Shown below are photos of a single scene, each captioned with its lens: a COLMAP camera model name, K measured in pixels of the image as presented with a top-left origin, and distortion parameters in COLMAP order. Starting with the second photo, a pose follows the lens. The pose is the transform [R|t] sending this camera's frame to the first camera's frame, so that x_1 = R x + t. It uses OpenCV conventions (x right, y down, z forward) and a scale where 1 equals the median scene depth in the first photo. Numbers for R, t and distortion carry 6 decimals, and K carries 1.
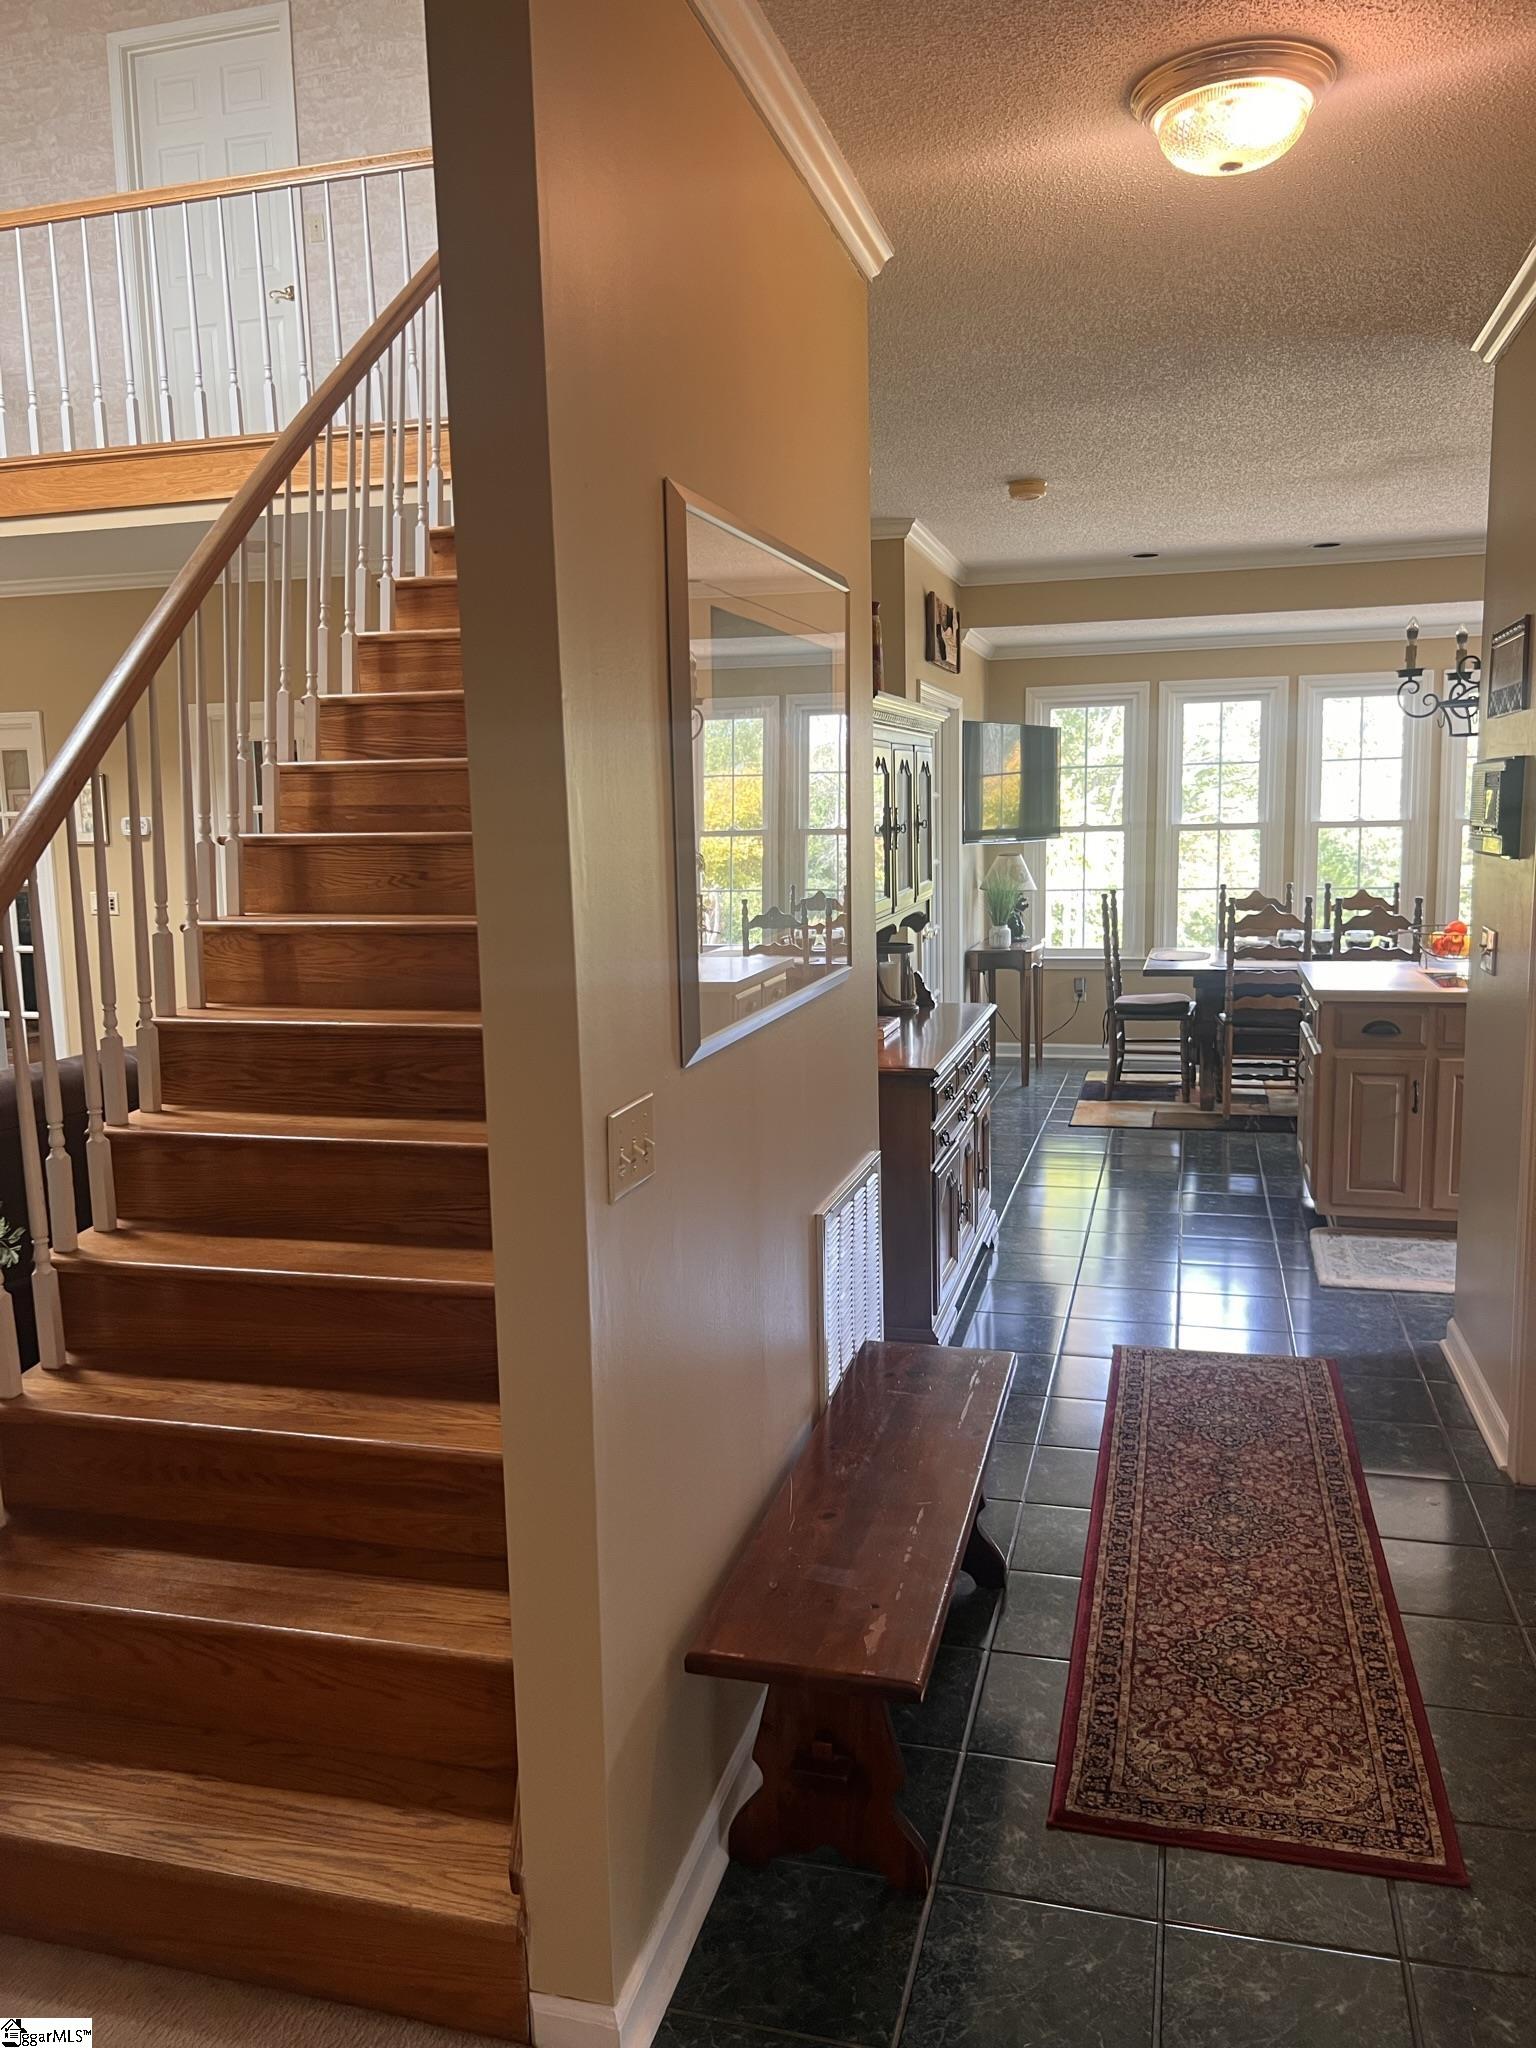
lens RADIAL K [[1533.9, 0, 768.3], [0, 1533.9, 1011.9], [0, 0, 1]] dist [0.102962, -0.166961]
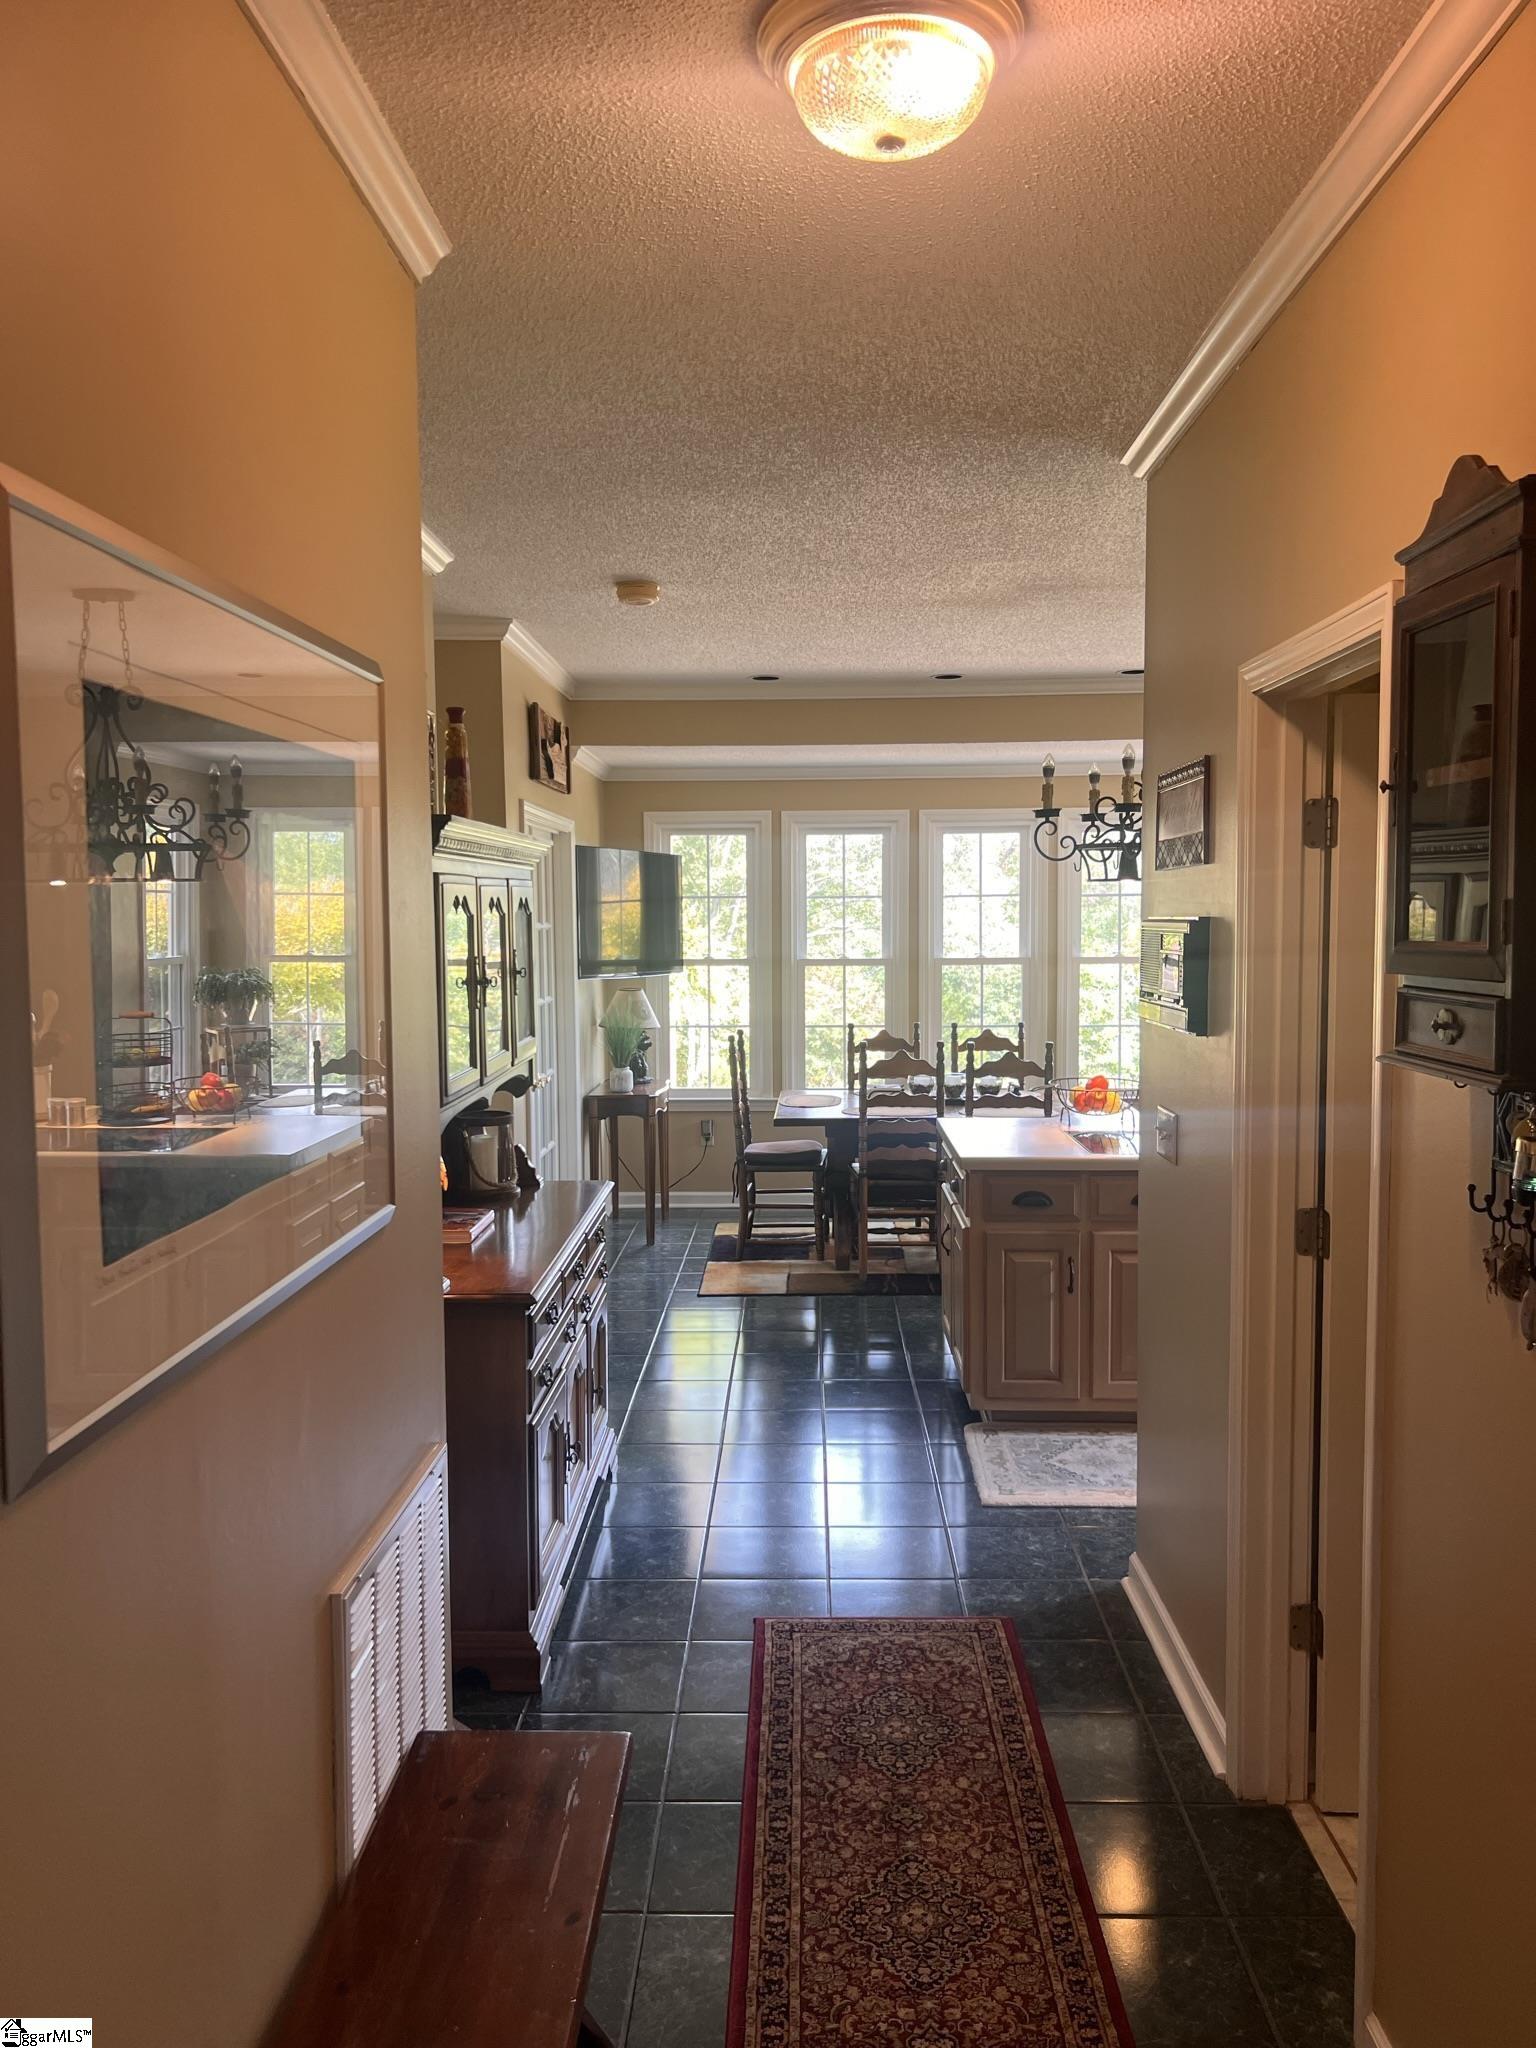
lens RADIAL K [[1533.9, 0, 768.3], [0, 1533.9, 1011.9], [0, 0, 1]] dist [0.102962, -0.166961]
pose [[0.971019, -0.001360, 0.238997, 0.028677], [0.019043, 0.997245, -0.071695, -0.035114], [-0.238241, 0.074168, 0.968370, 0.150297]]
